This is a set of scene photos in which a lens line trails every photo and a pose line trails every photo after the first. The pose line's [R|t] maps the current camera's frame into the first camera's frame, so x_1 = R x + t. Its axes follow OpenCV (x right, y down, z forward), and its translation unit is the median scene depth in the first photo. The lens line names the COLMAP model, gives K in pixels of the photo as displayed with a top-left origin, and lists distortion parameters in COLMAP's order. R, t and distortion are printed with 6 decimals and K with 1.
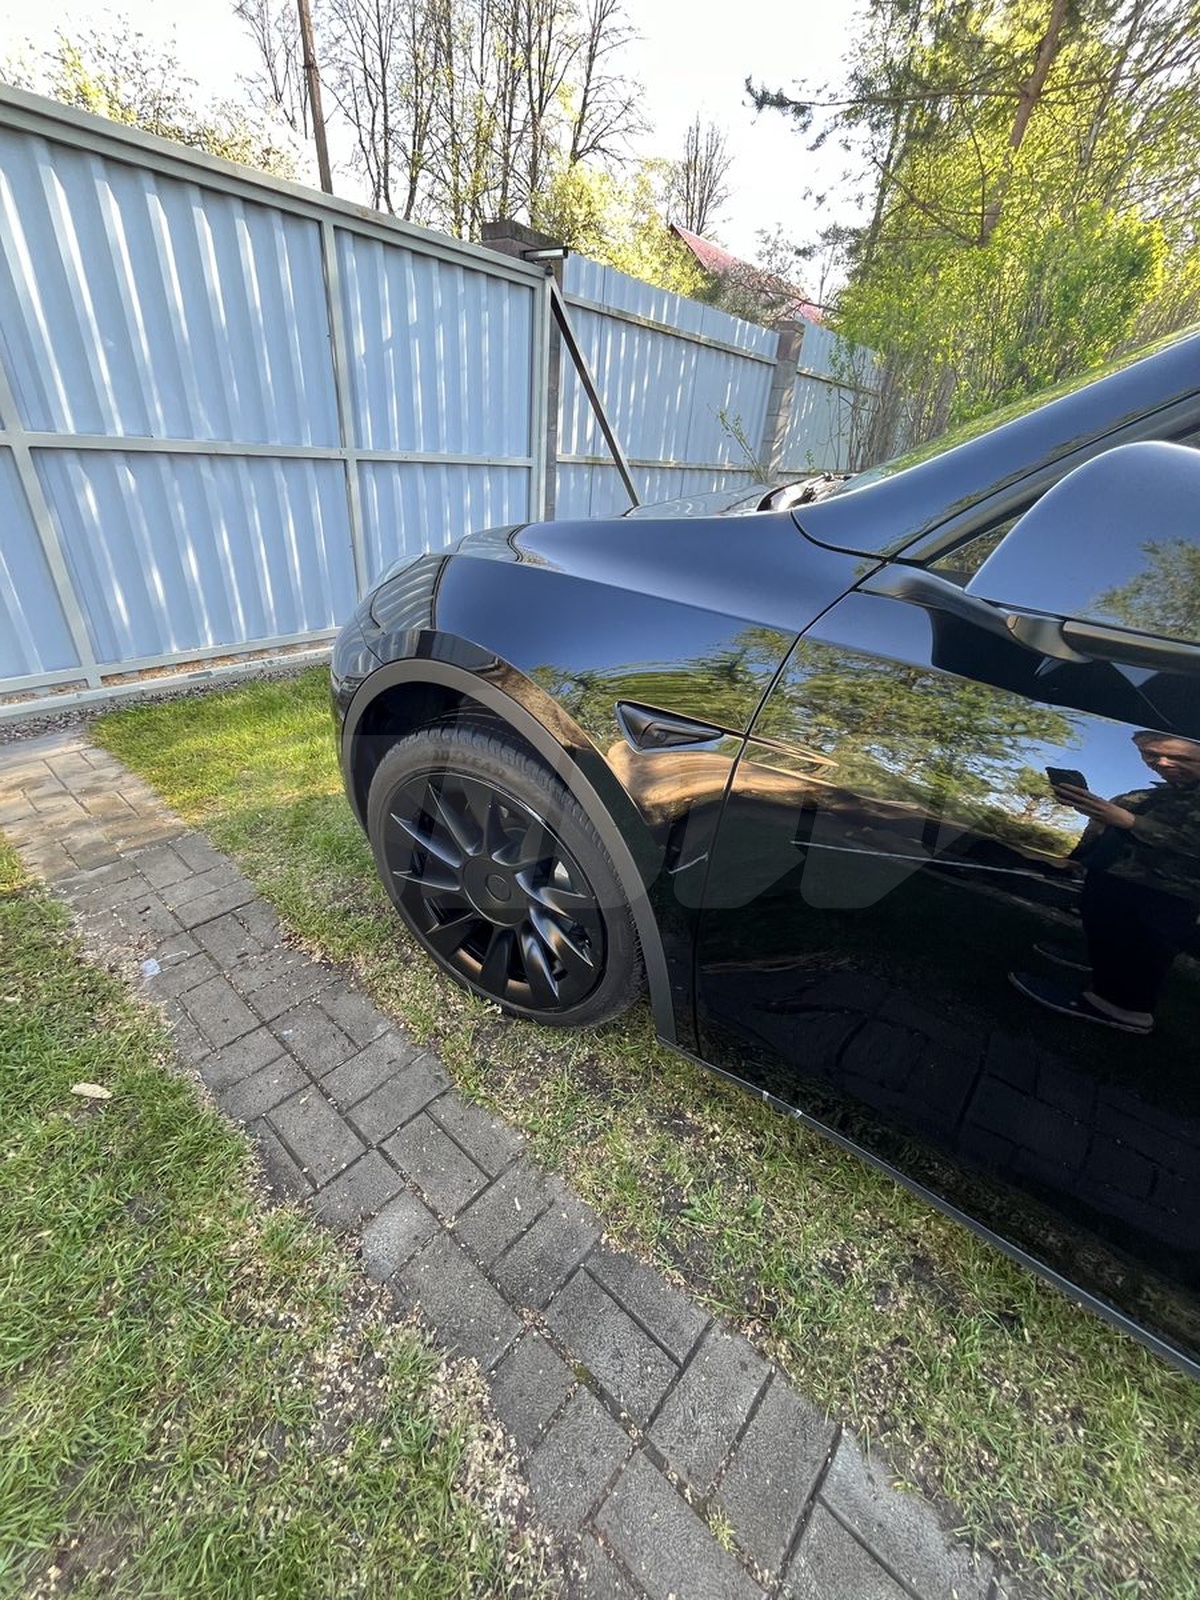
lens RADIAL K [[645.4, 0, 603.5], [0, 645.4, 799.4], [0, 0, 1]] dist [-0.004152, 0.000307]
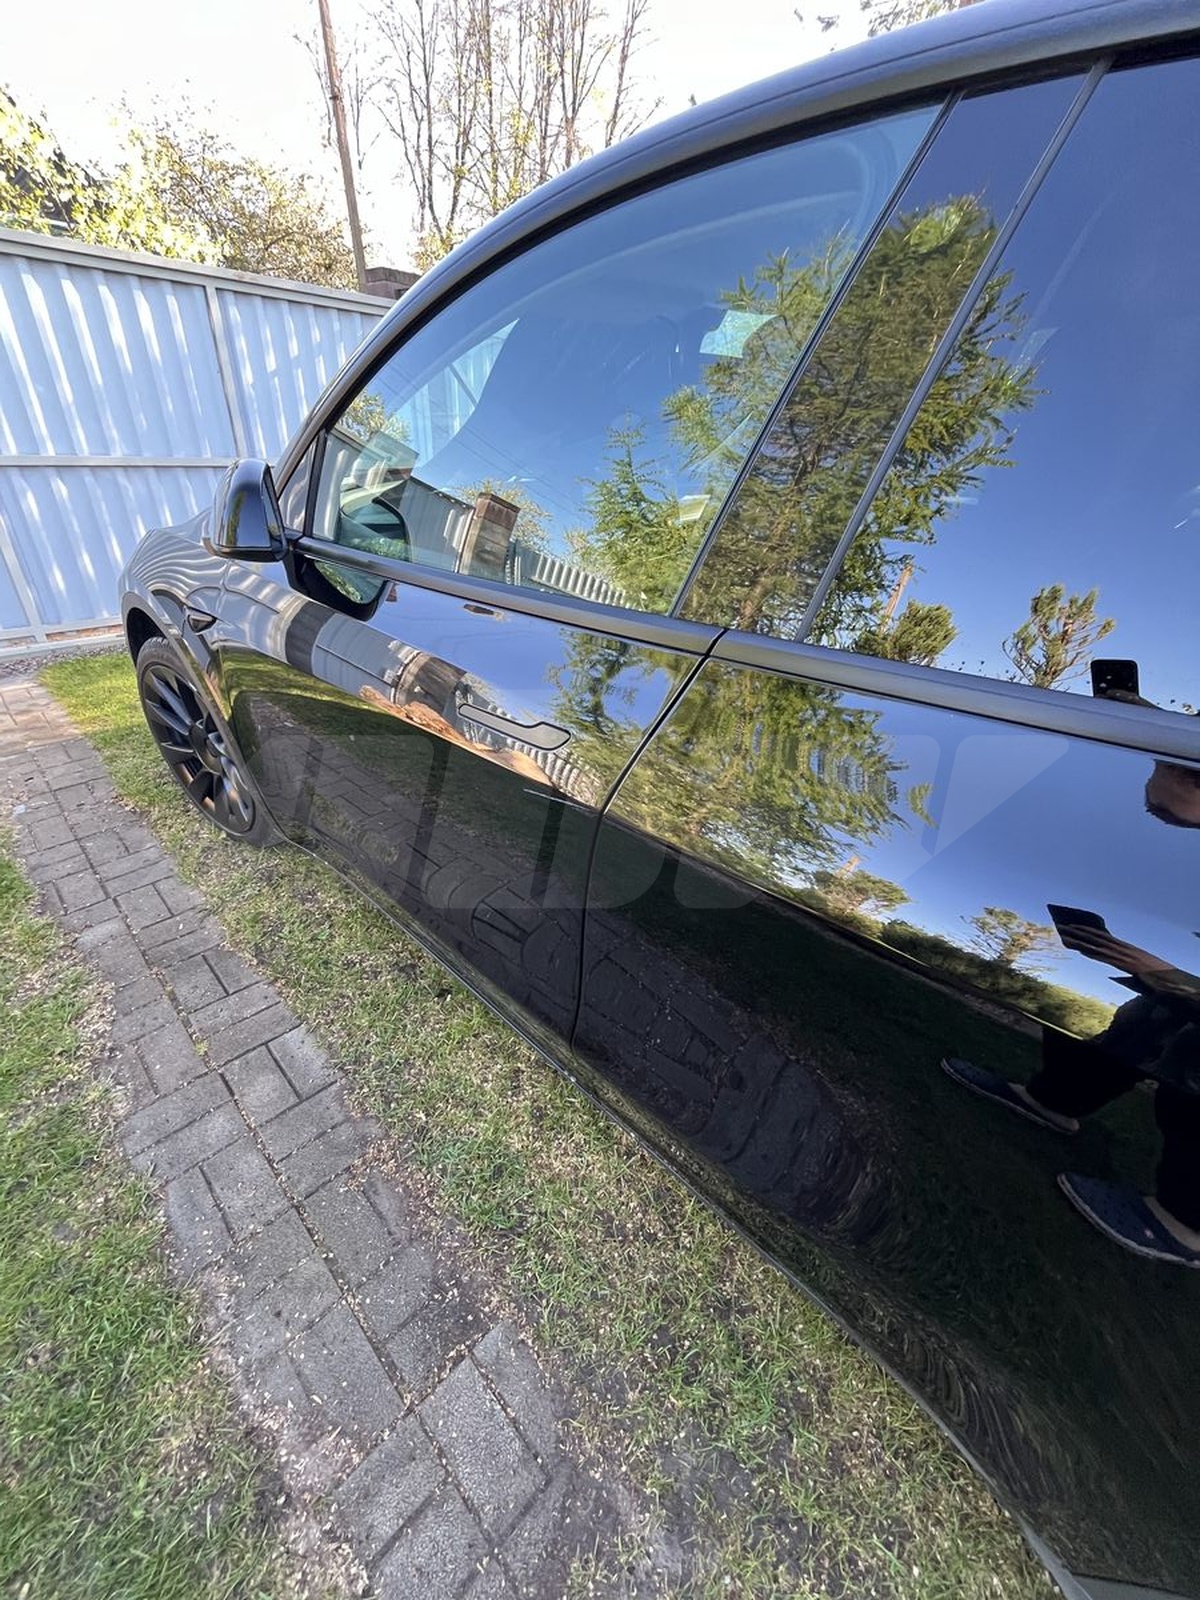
lens RADIAL K [[645.4, 0, 603.1], [0, 645.4, 801.3], [0, 0, 1]] dist [-0.004152, 0.000307]
pose [[0.996618, 0.013115, -0.081119, 0.045082], [-0.012494, 0.999889, 0.008155, 0.012148], [0.081217, -0.007114, 0.996671, -0.022824]]
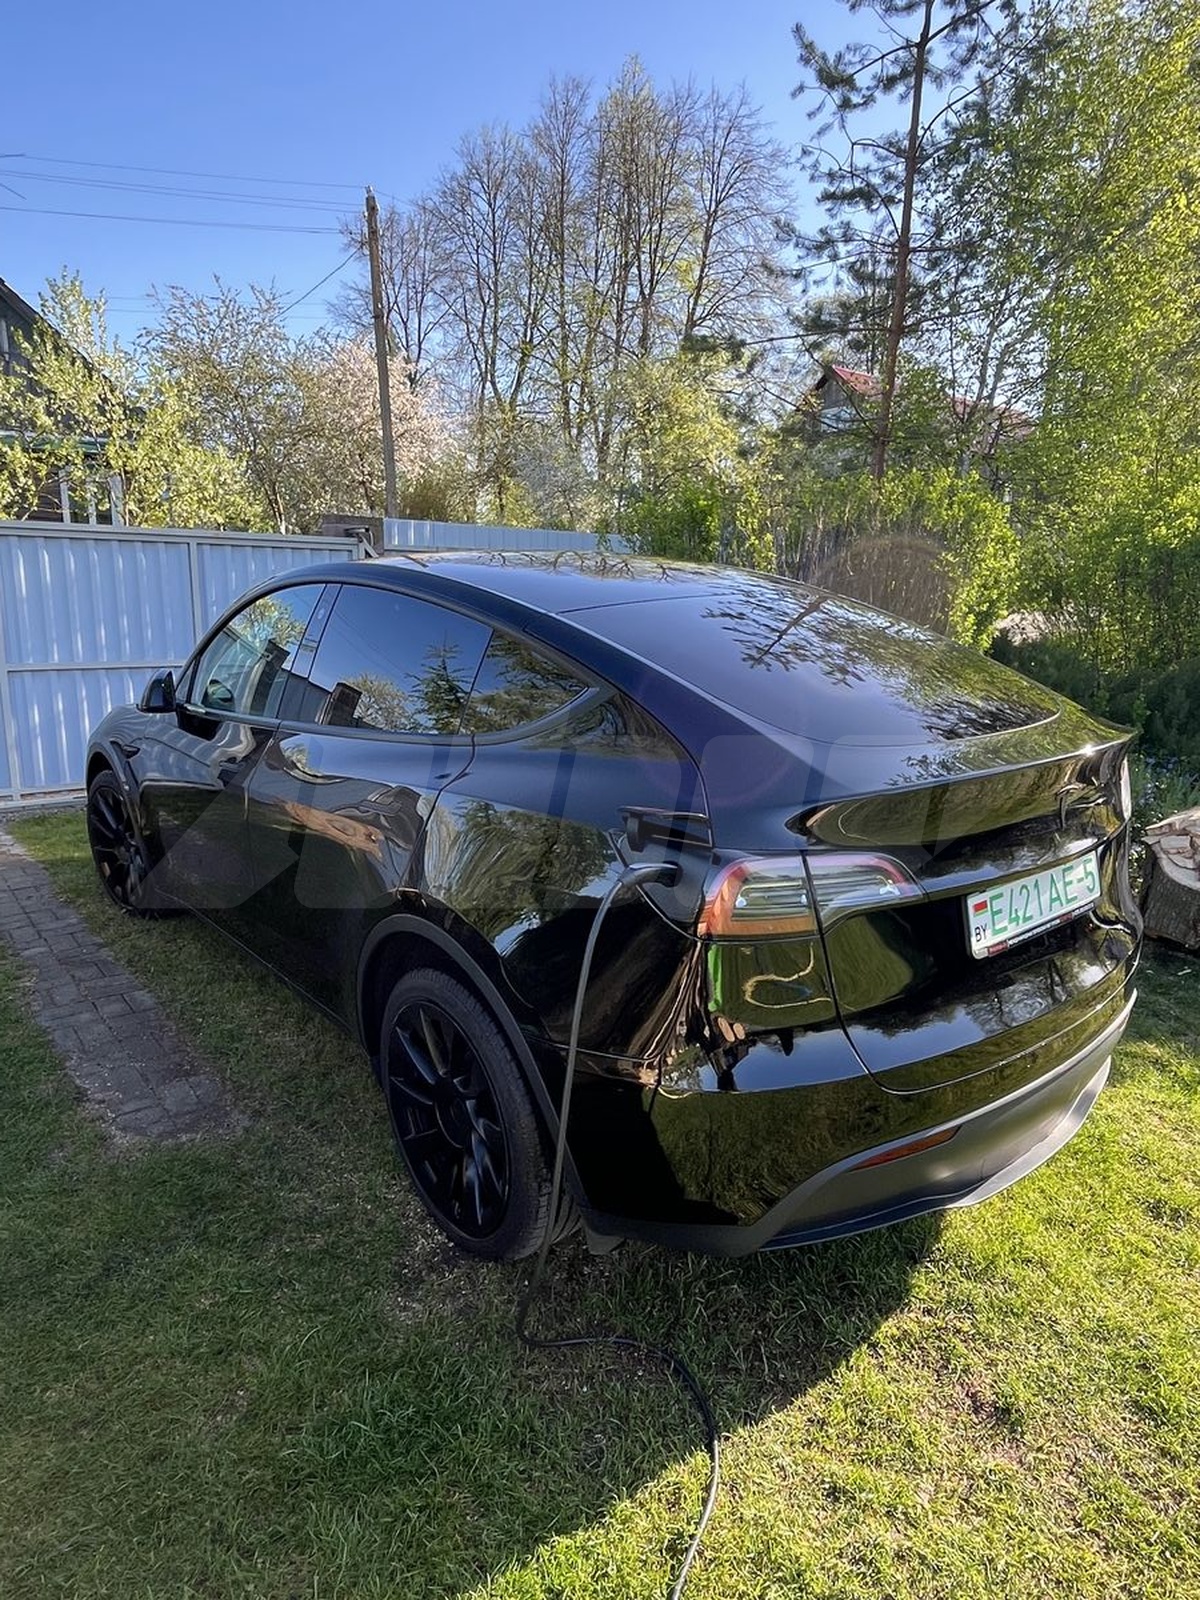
lens RADIAL K [[994.6, 0, 599.0], [0, 994.6, 806.7], [0, 0, 1]] dist [0.006595, -0.001661]
pose [[0.977671, -0.018316, -0.209340, 0.108783], [-0.047334, 0.951399, -0.304300, 0.049458], [0.204739, 0.307415, 0.929289, -0.095977]]
